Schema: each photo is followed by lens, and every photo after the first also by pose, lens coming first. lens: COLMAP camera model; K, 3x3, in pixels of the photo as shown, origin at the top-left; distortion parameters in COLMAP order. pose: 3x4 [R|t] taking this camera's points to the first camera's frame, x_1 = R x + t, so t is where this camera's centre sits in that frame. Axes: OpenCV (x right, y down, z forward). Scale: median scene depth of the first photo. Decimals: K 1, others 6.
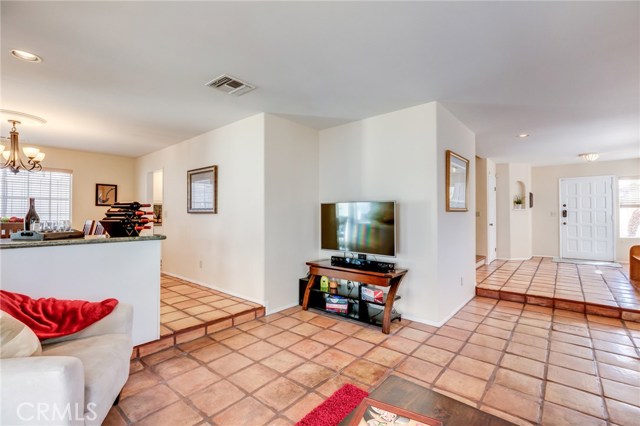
lens RADIAL K [[291.0, 0, 317.8], [0, 291.0, 212.7], [0, 0, 1]] dist [0.010516, 0.000481]
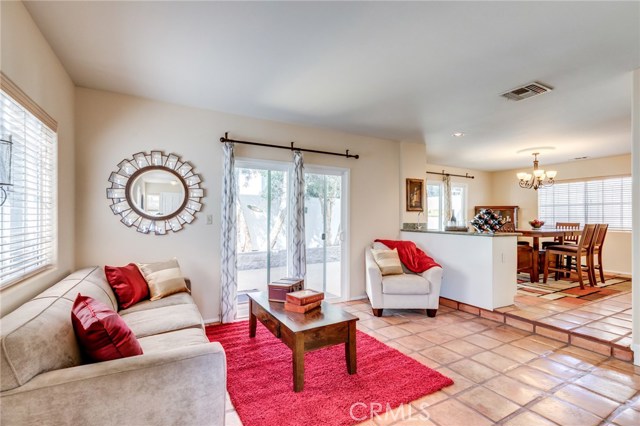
lens RADIAL K [[291.0, 0, 320.9], [0, 291.0, 215.9], [0, 0, 1]] dist [0.010516, 0.000481]
pose [[-0.352752, -0.008710, -0.935676, 0.783859], [0.005688, 0.999918, -0.011452, 0.007548], [0.935700, -0.009362, -0.352673, 0.592643]]
